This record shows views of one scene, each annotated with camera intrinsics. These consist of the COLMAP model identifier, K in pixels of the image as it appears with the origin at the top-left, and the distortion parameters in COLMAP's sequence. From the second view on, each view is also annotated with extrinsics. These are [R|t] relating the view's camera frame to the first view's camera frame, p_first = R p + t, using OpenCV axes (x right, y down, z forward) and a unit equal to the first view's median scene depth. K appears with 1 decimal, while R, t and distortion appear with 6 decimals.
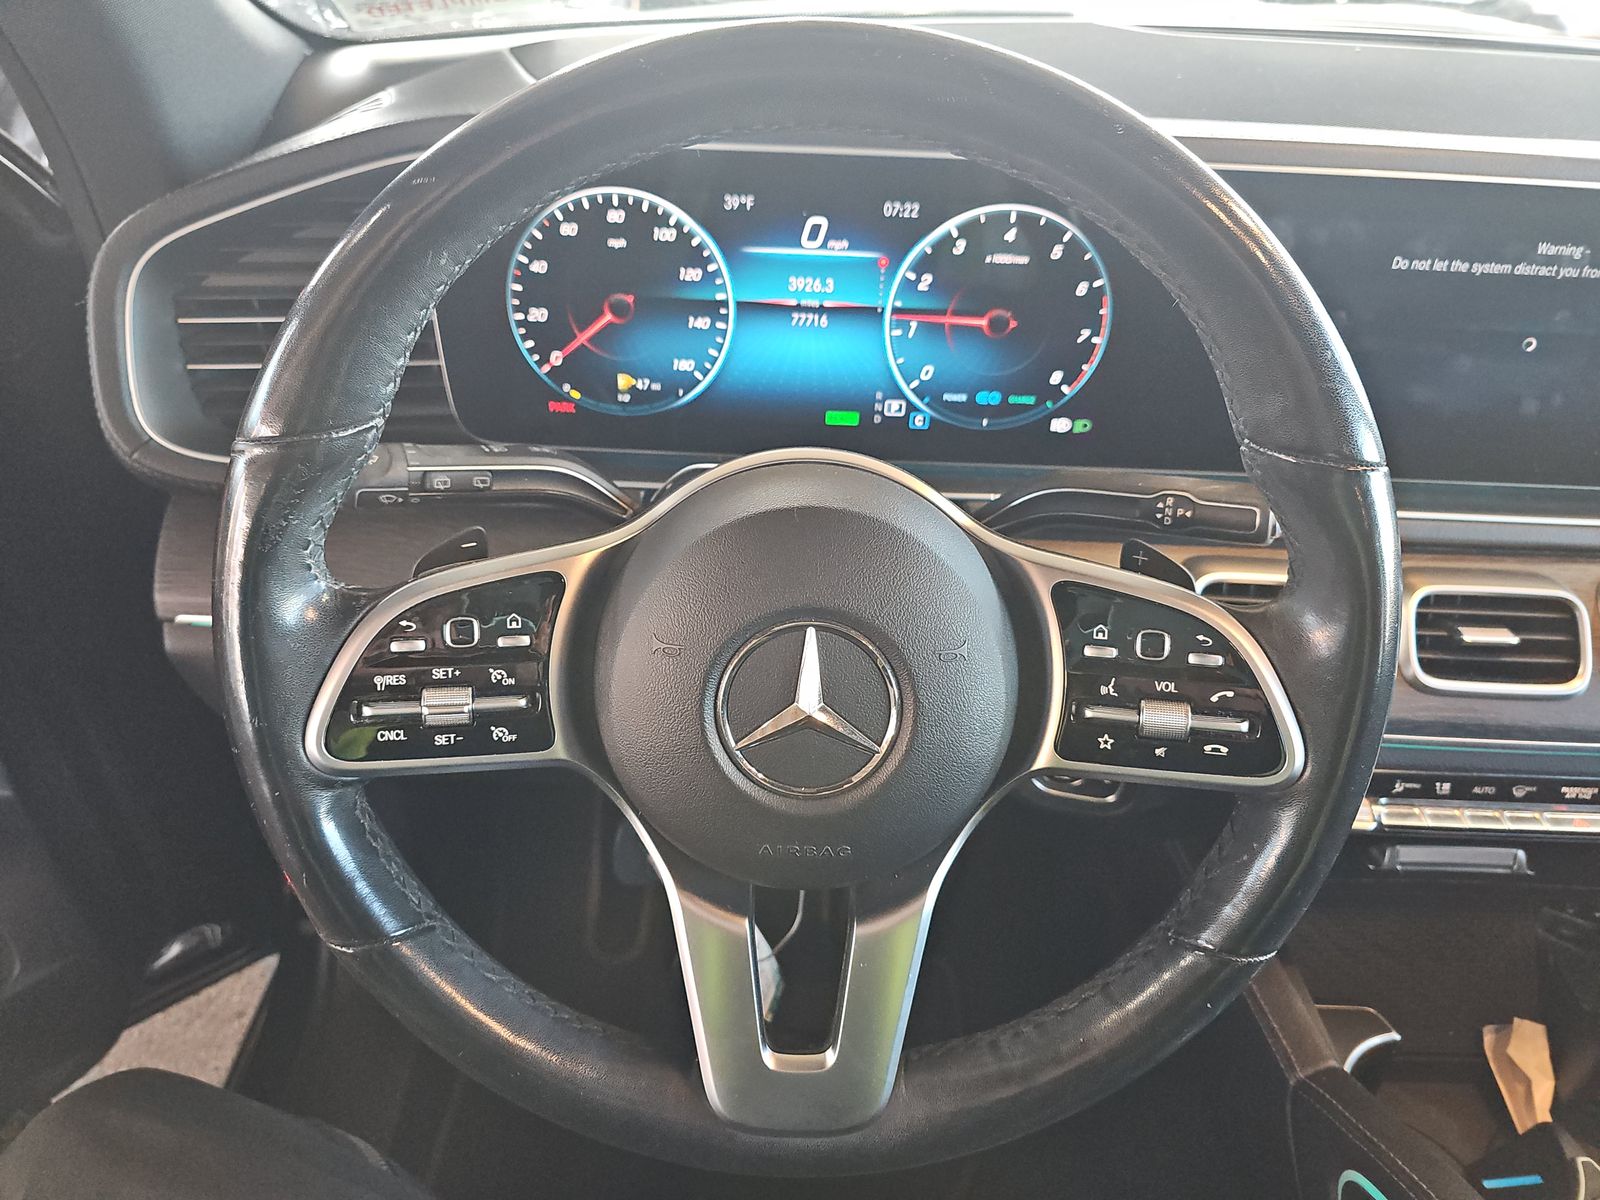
lens RADIAL K [[1190.4, 0, 800.3], [0, 1190.4, 603.4], [0, 0, 1]] dist [0.034578, -0.039245]
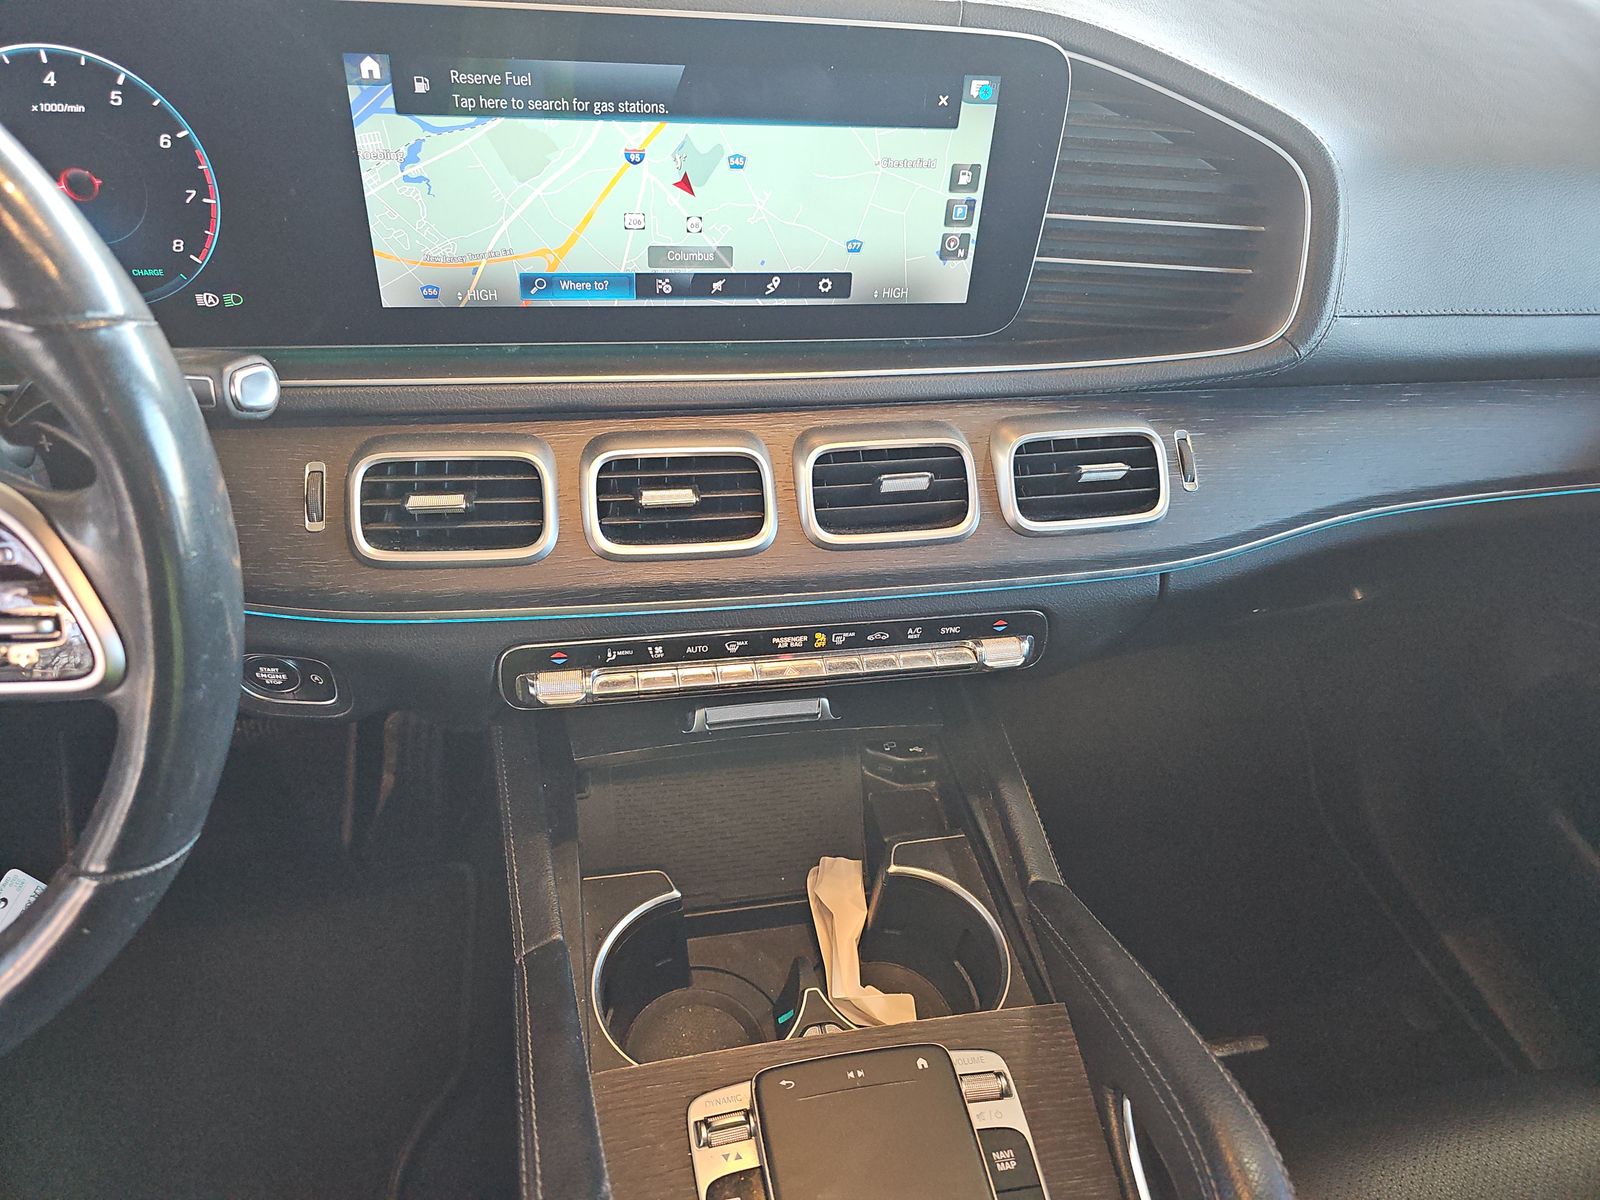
lens RADIAL K [[1190.4, 0, 805.5], [0, 1190.4, 601.5], [0, 0, 1]] dist [0.034578, -0.039245]
pose [[0.973188, -0.102331, 0.205994, 0.463203], [0.081955, 0.991074, 0.105147, 0.018068], [-0.214915, -0.085445, 0.972888, 0.009204]]
